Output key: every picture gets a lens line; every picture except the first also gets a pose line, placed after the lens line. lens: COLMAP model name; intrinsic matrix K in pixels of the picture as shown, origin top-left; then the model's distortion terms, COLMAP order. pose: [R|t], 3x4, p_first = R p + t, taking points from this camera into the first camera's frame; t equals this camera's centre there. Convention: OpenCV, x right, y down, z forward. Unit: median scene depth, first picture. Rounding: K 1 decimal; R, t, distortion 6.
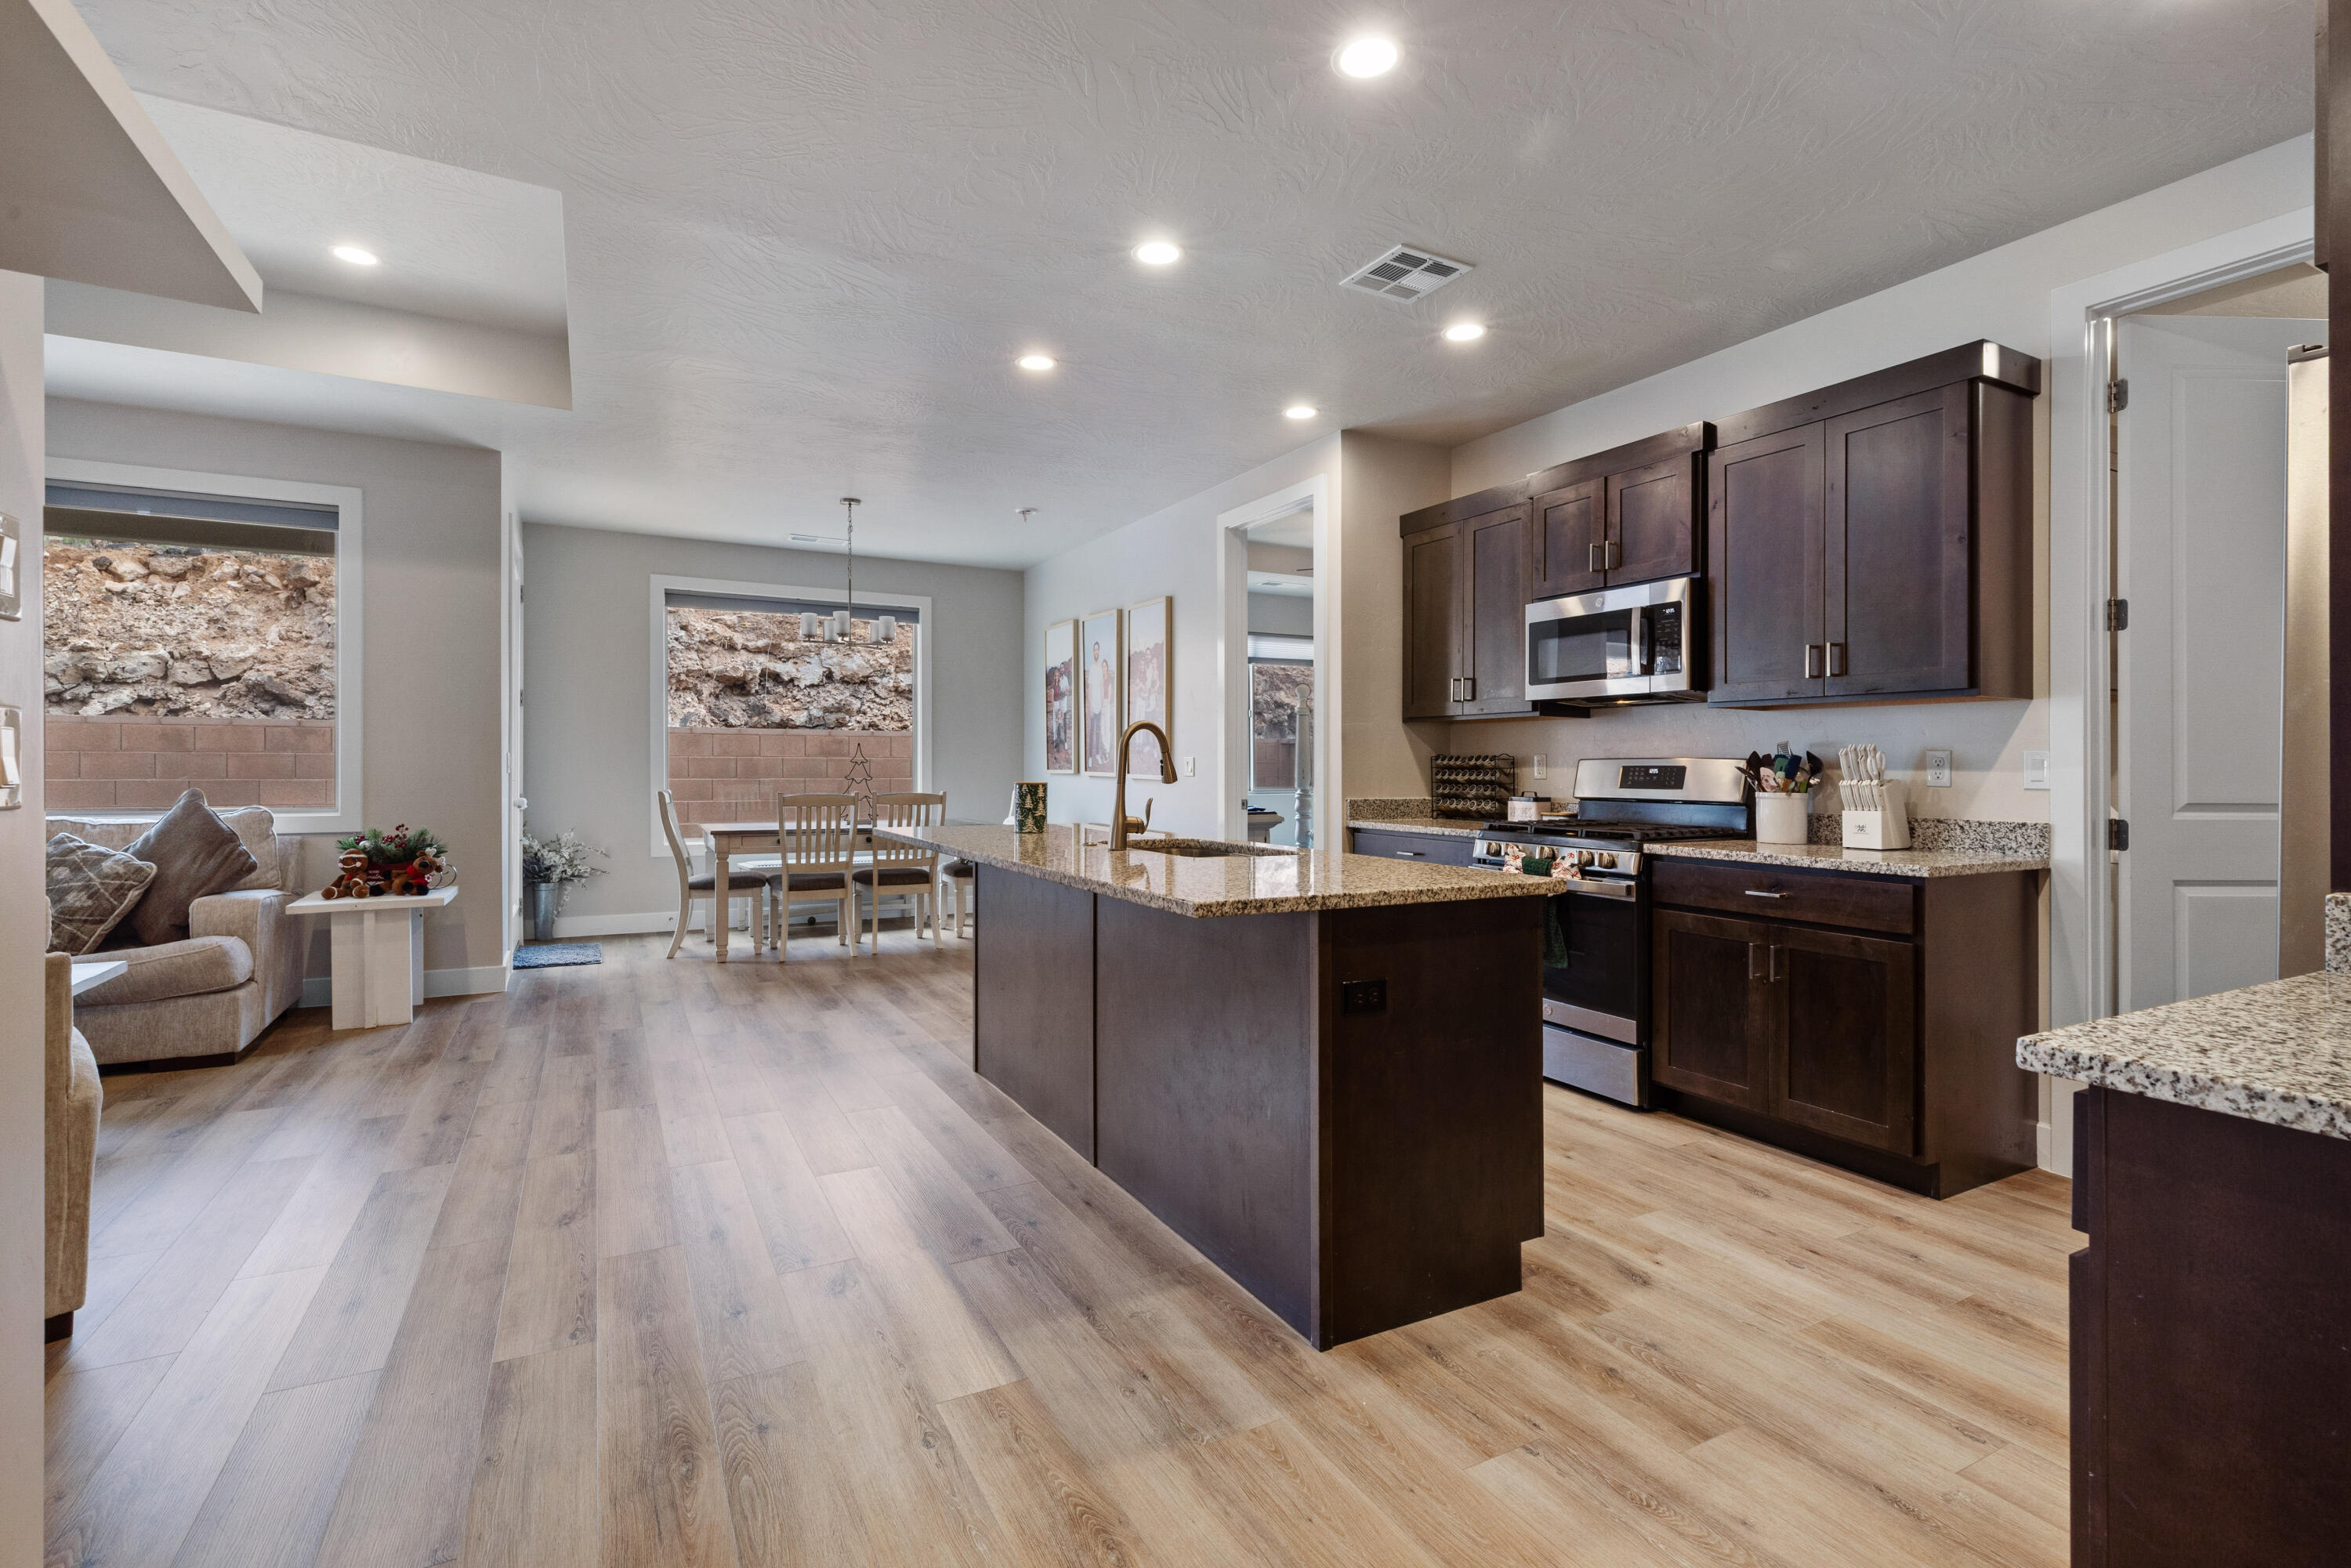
lens RADIAL K [[1071.0, 0, 1183.8], [0, 1071.0, 774.1], [0, 0, 1]] dist [-0.000079, -0.000361]
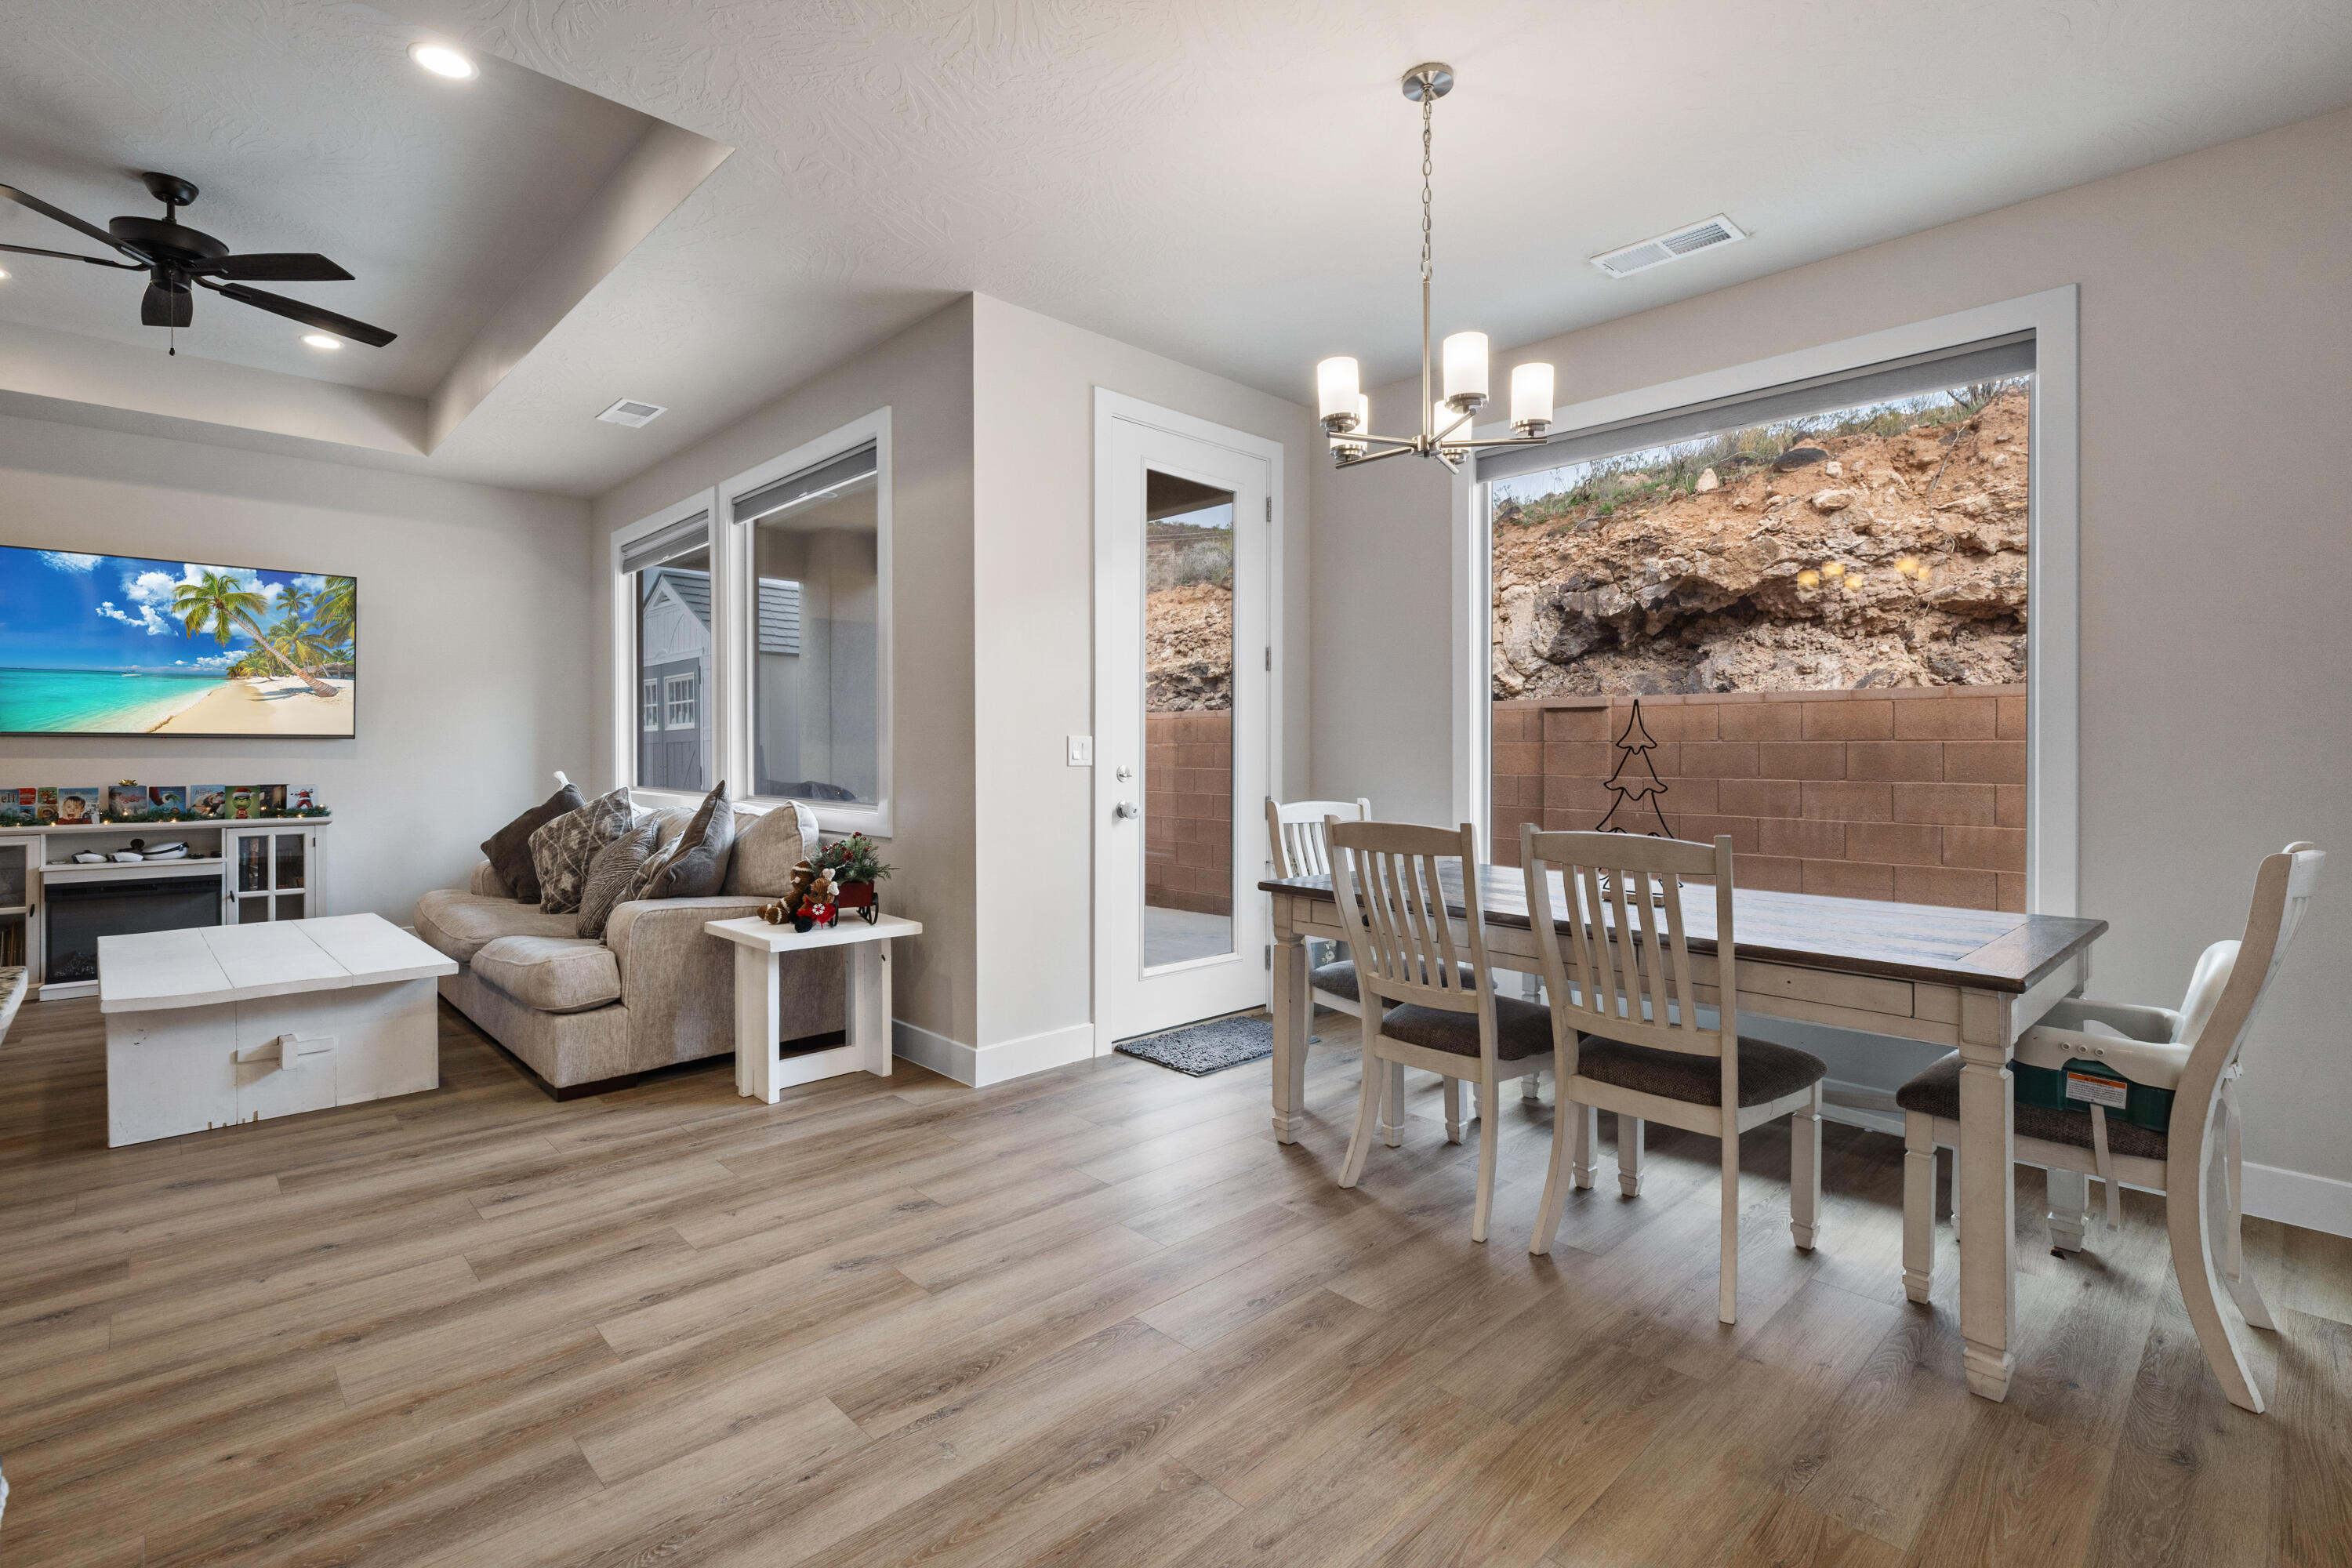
lens RADIAL K [[1073.2, 0, 1167.7], [0, 1073.2, 759.9], [0, 0, 1]] dist [0.003626, -0.000024]
pose [[0.253189, 0.003984, -0.967409, 0.036653], [-0.009666, 0.999952, 0.001588, -0.004800], [0.967368, 0.008949, 0.253216, 0.650601]]
